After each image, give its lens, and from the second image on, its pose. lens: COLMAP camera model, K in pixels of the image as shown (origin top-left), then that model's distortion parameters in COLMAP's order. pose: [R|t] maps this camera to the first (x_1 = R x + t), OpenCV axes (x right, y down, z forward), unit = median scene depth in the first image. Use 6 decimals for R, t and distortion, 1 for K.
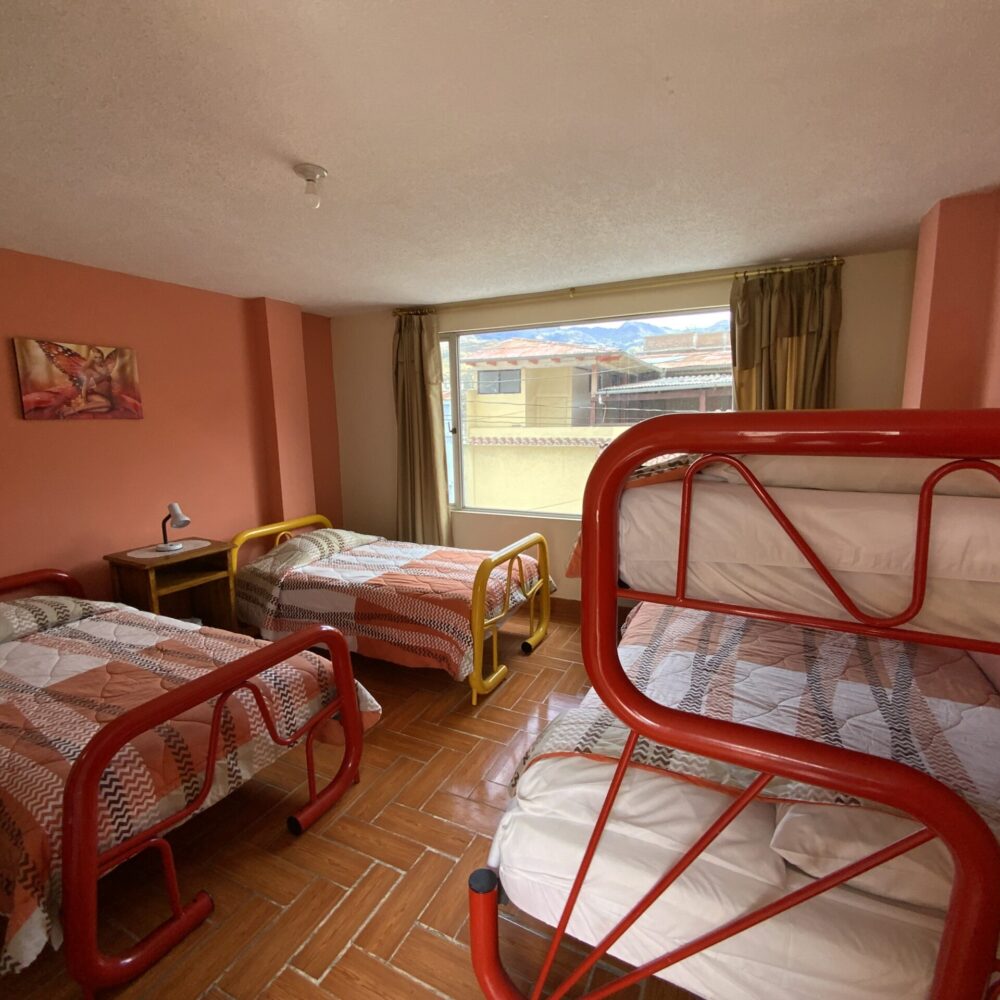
lens RADIAL K [[539.5, 0, 500.0], [0, 539.5, 500.0], [0, 0, 1]] dist [-0.001509, -0.000227]
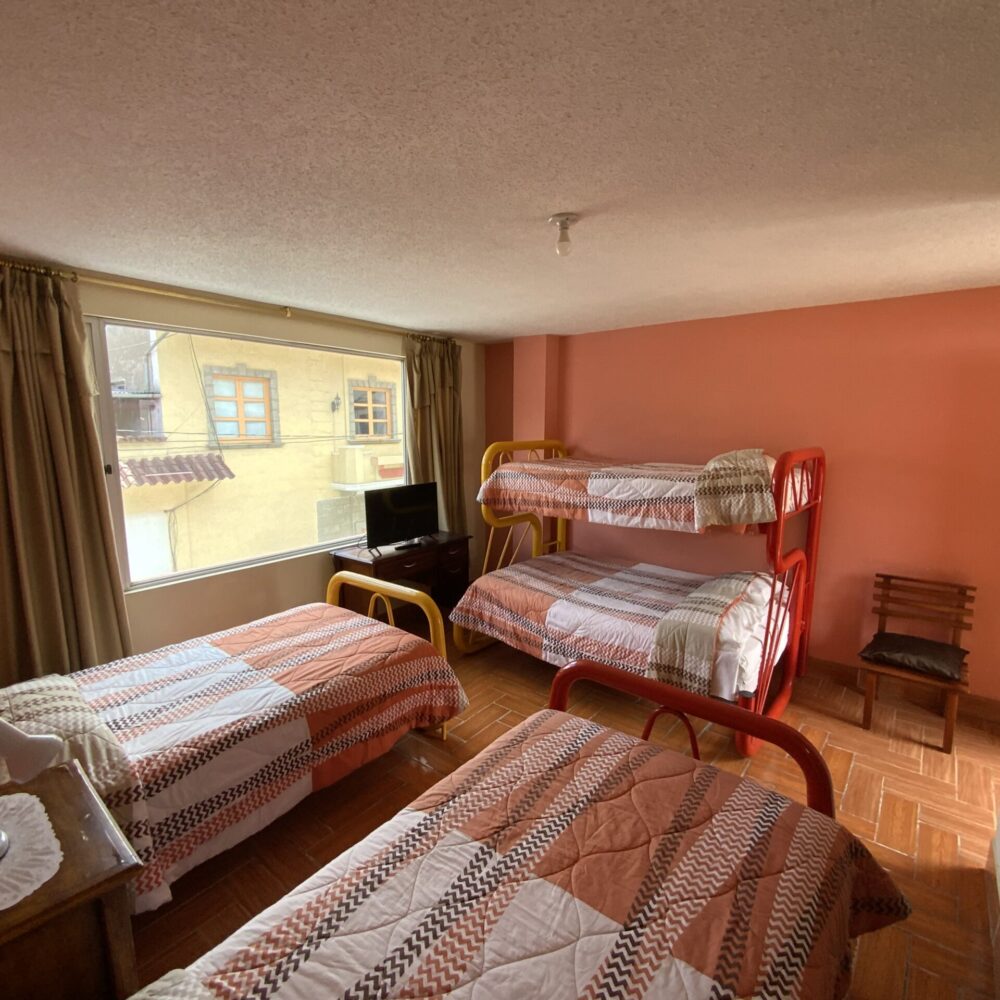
lens RADIAL K [[539.5, 0, 500.0], [0, 539.5, 500.0], [0, 0, 1]] dist [-0.001509, -0.000227]
pose [[0.208943, -0.119430, 0.970608, -0.916580], [0.162202, 0.982999, 0.086038, -0.117759], [-0.964382, 0.139457, 0.224763, 0.617629]]
